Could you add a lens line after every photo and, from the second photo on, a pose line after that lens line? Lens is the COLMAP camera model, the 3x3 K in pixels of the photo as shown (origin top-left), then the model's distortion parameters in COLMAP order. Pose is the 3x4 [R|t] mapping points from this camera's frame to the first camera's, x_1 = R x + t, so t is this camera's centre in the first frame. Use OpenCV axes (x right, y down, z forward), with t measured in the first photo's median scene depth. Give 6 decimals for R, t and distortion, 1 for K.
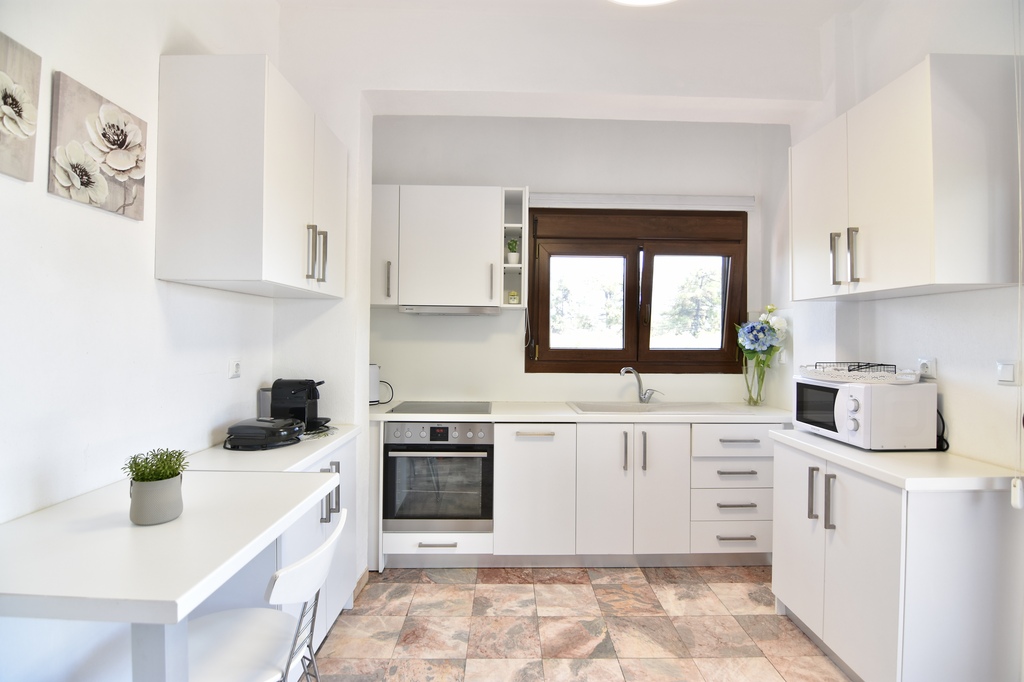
lens RADIAL K [[506.9, 0, 513.6], [0, 506.9, 340.0], [0, 0, 1]] dist [0.000247, -0.014413]
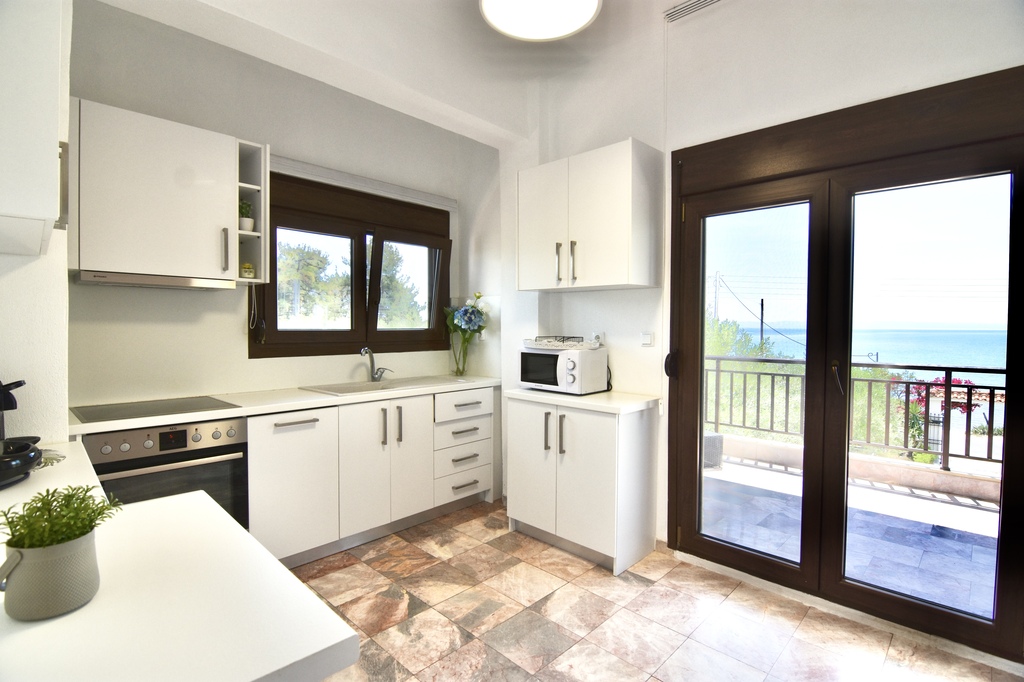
lens RADIAL K [[506.9, 0, 513.6], [0, 506.9, 340.0], [0, 0, 1]] dist [0.000247, -0.014413]
pose [[0.692451, -0.023921, 0.721068, -0.364240], [0.002780, 0.999531, 0.030490, 0.009913], [-0.721460, -0.019108, 0.692193, 0.092070]]
